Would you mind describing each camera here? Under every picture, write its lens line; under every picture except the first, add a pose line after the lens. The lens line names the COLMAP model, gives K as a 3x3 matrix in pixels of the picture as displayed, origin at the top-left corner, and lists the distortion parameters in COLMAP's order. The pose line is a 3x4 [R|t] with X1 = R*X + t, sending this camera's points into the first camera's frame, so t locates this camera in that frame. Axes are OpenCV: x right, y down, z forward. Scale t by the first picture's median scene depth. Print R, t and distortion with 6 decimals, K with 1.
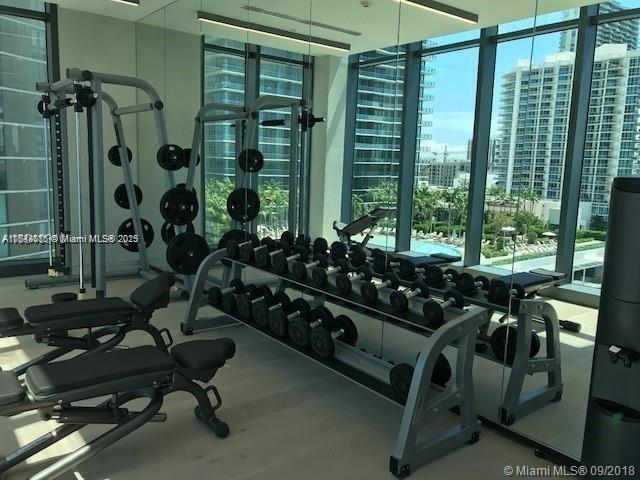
lens RADIAL K [[531.7, 0, 320.2], [0, 531.7, 238.4], [0, 0, 1]] dist [0.061831, -0.053269]
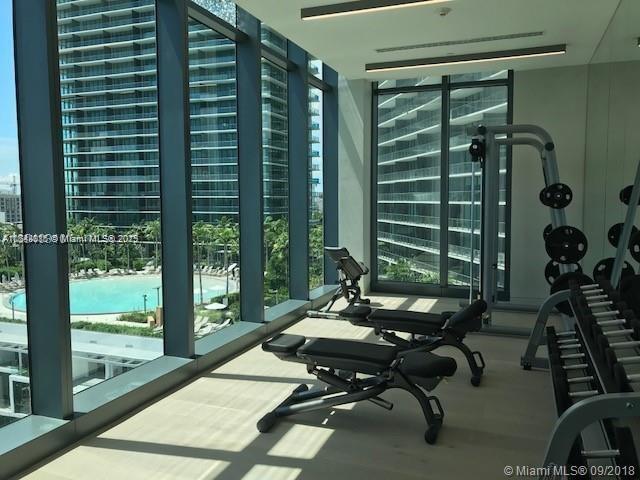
lens RADIAL K [[531.7, 0, 321.2], [0, 531.7, 240.8], [0, 0, 1]] dist [0.061831, -0.053269]
pose [[0.522163, 0.034506, -0.852148, 0.514892], [-0.098460, 0.994939, -0.020044, -0.003969], [0.847143, 0.094369, 0.522917, 0.146042]]
